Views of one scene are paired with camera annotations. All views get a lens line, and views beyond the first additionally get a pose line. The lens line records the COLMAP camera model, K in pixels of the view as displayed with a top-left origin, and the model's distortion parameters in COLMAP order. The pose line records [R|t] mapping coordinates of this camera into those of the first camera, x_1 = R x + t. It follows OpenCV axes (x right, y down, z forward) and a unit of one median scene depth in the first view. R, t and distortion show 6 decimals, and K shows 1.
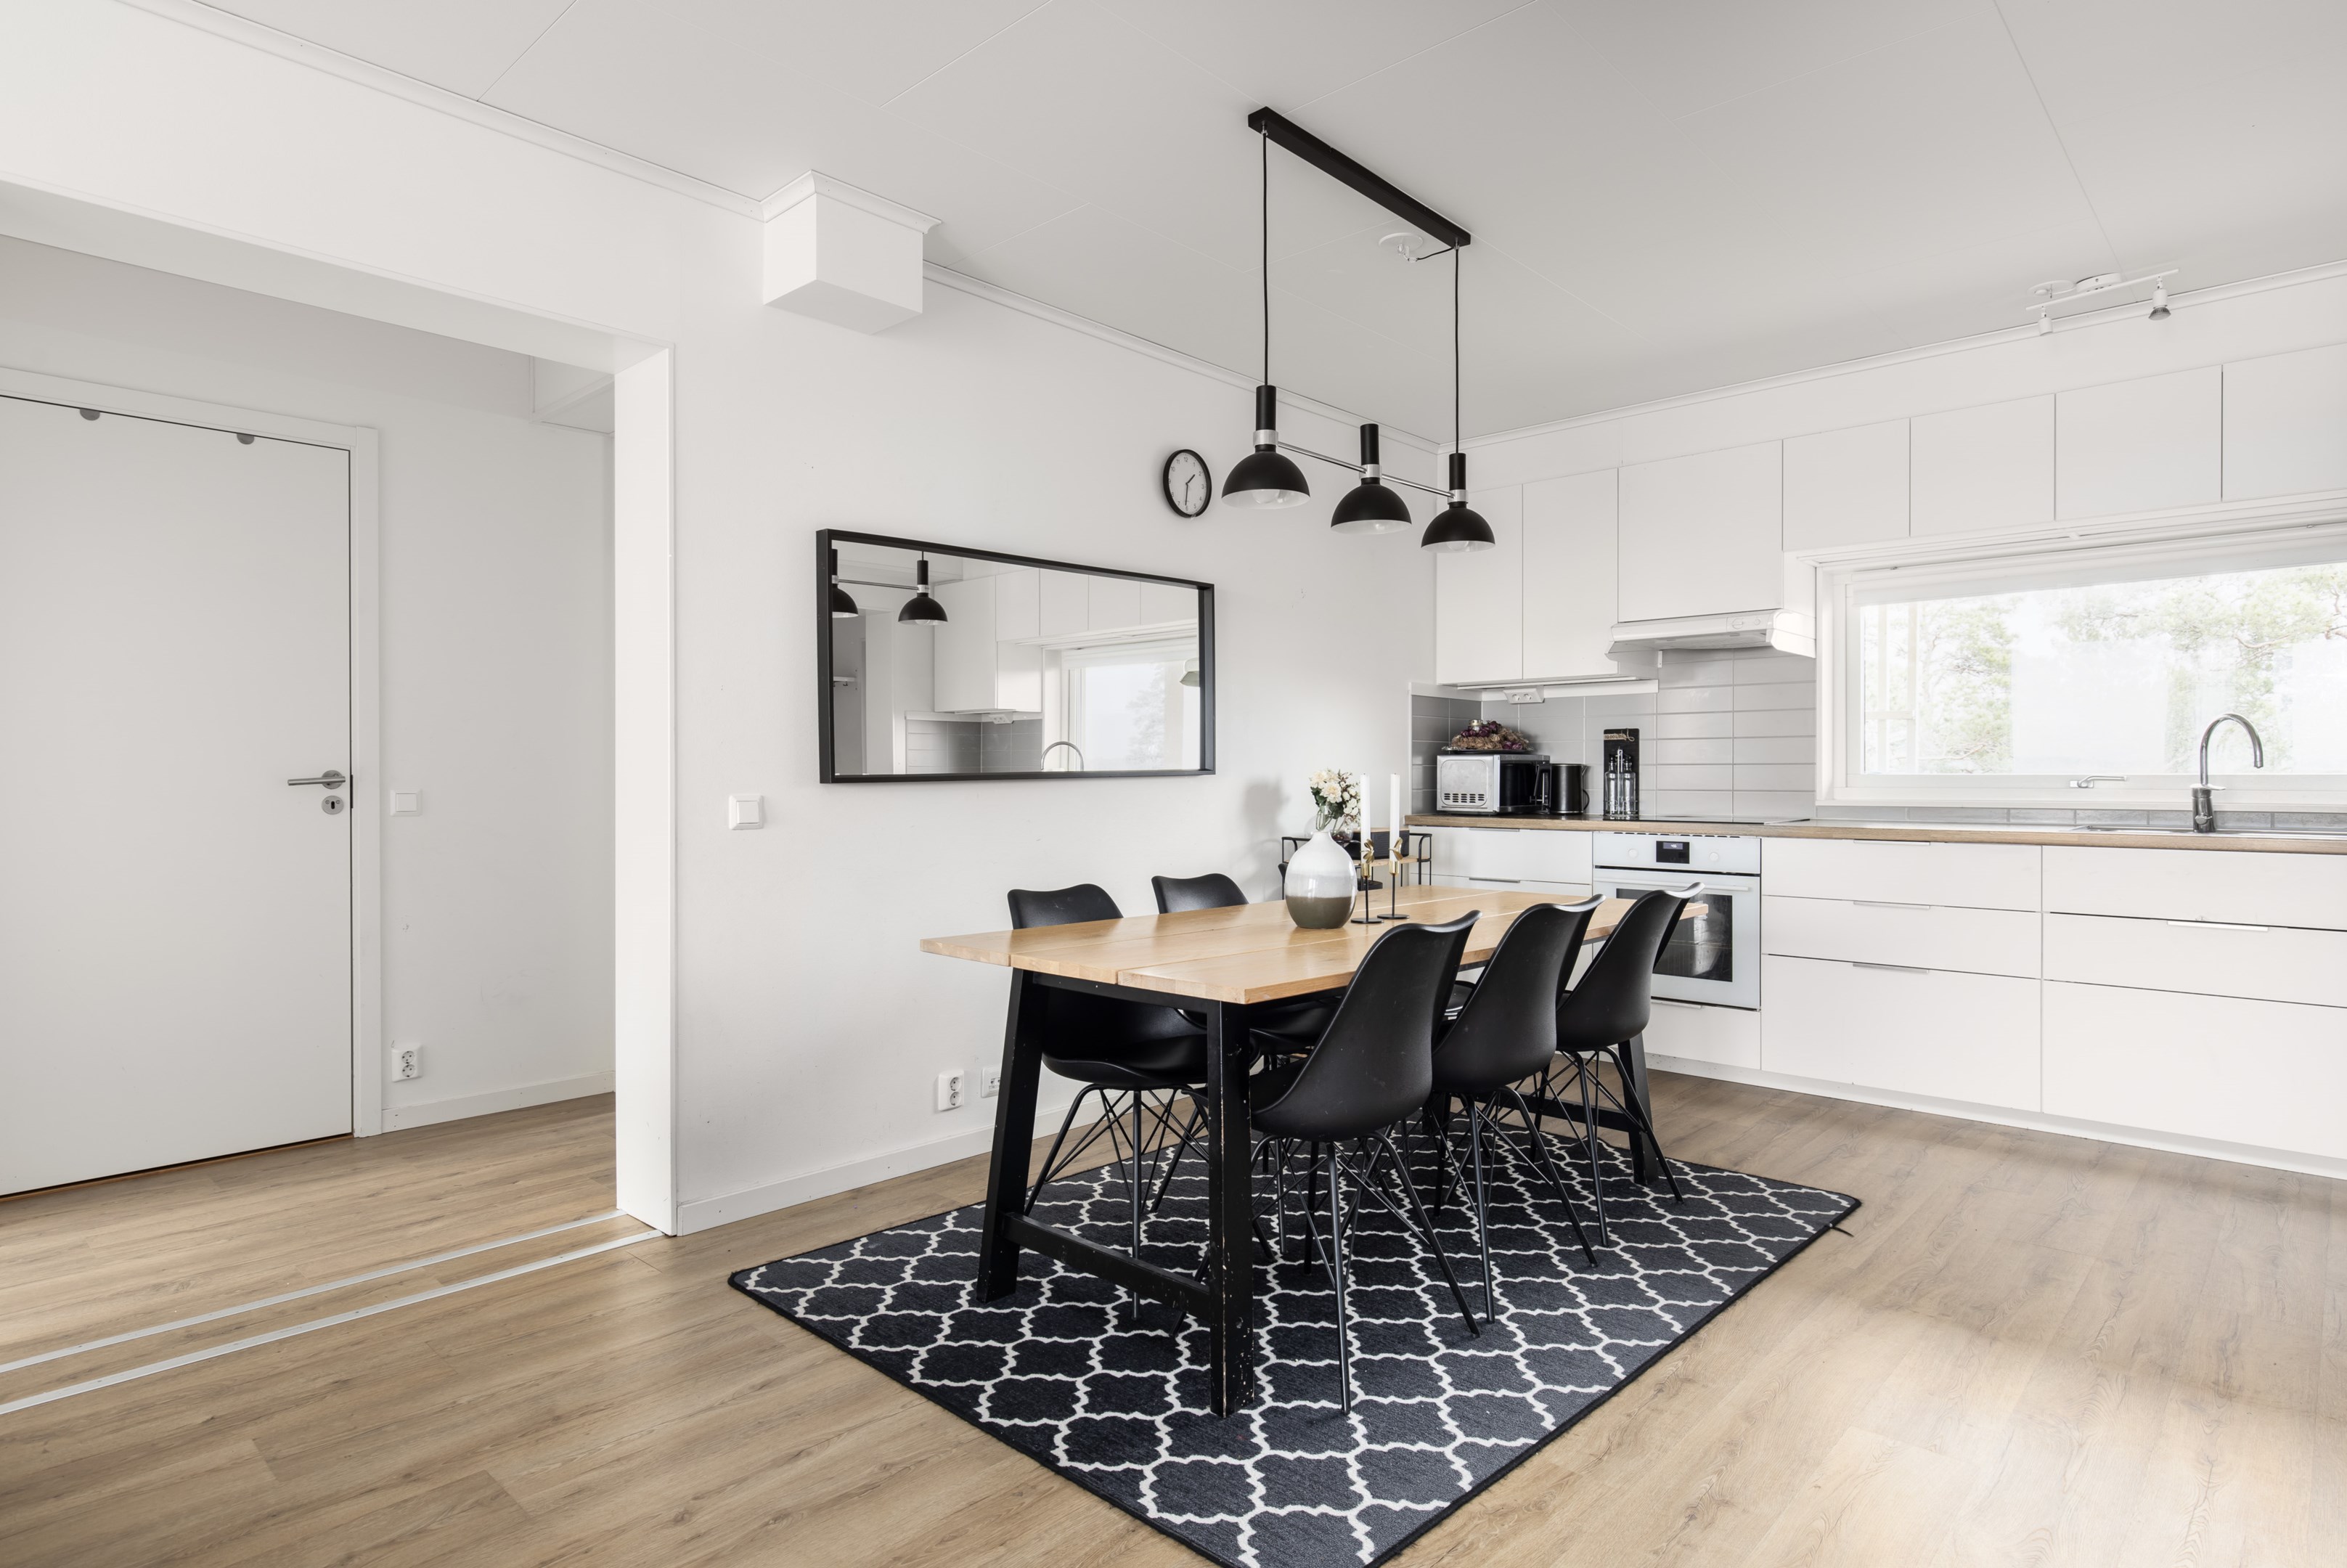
lens RADIAL K [[1270.0, 0, 1167.8], [0, 1270.0, 778.4], [0, 0, 1]] dist [0.004413, 0.000677]
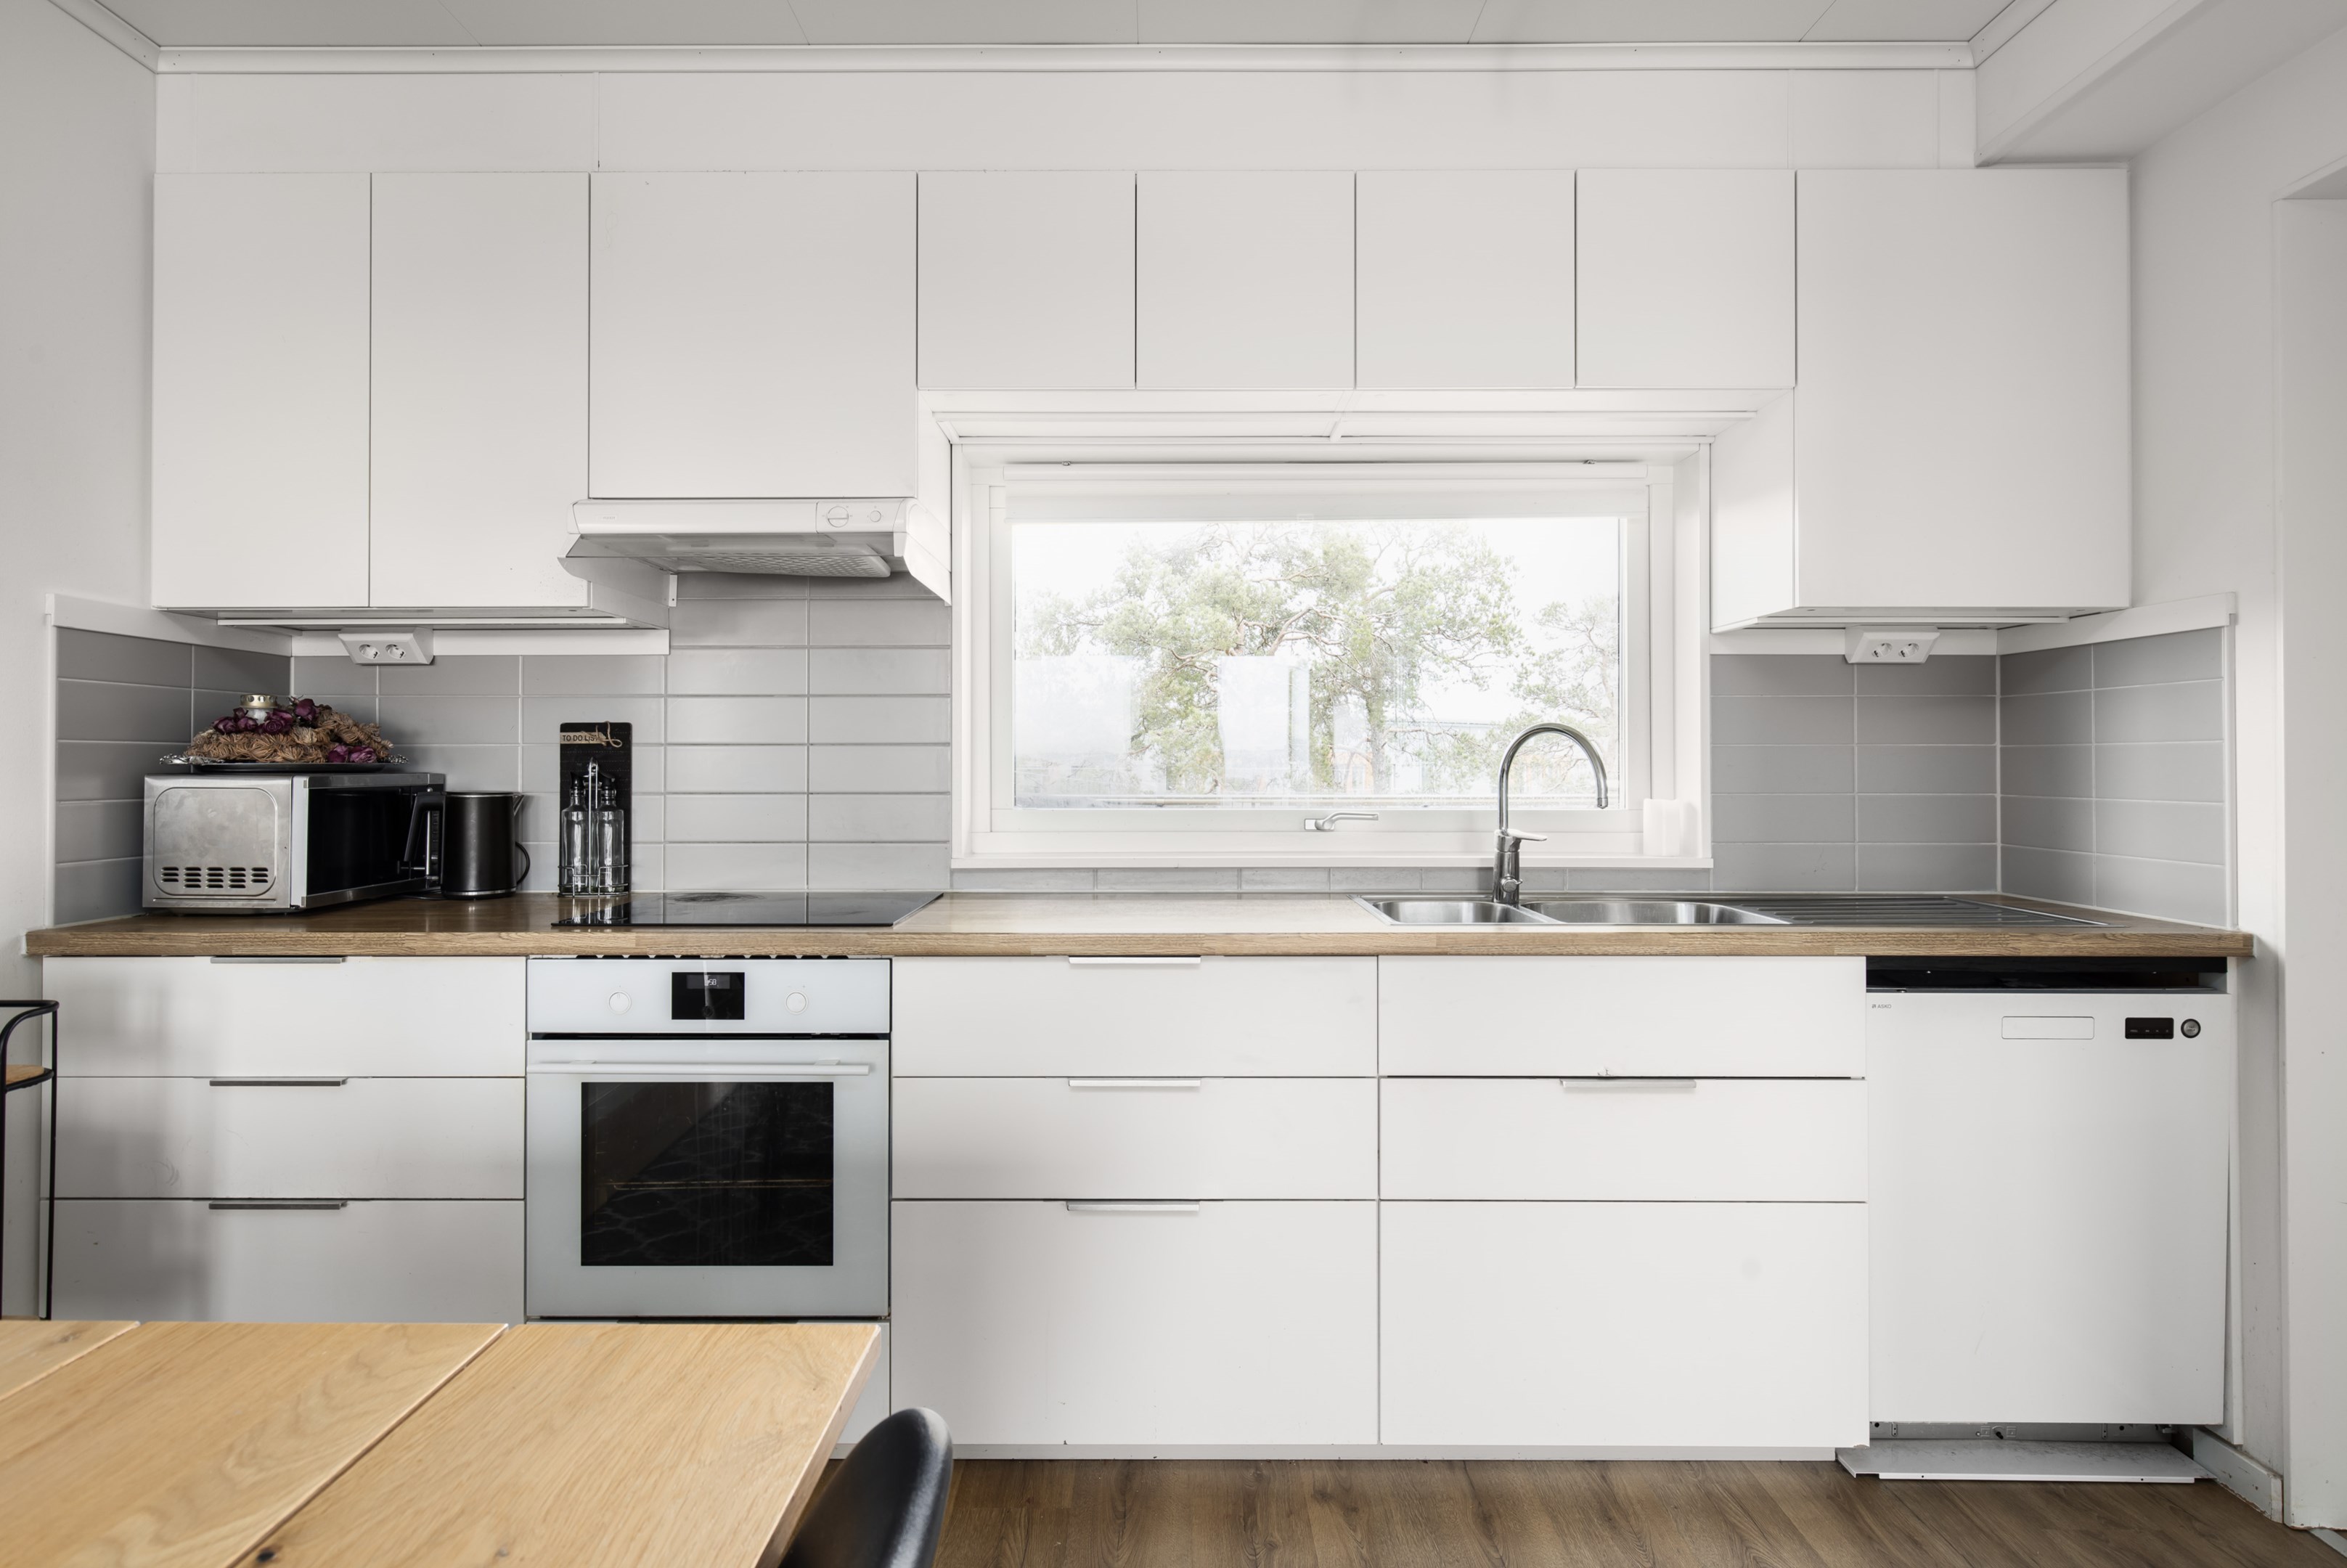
lens RADIAL K [[1325.6, 0, 1169.1], [0, 1325.6, 750.5], [0, 0, 1]] dist [-0.001142, 0.000283]
pose [[0.733328, 0.007309, 0.679836, 0.167473], [0.002248, 0.999911, -0.013175, -0.020643], [-0.679872, 0.011190, 0.733246, 0.463273]]
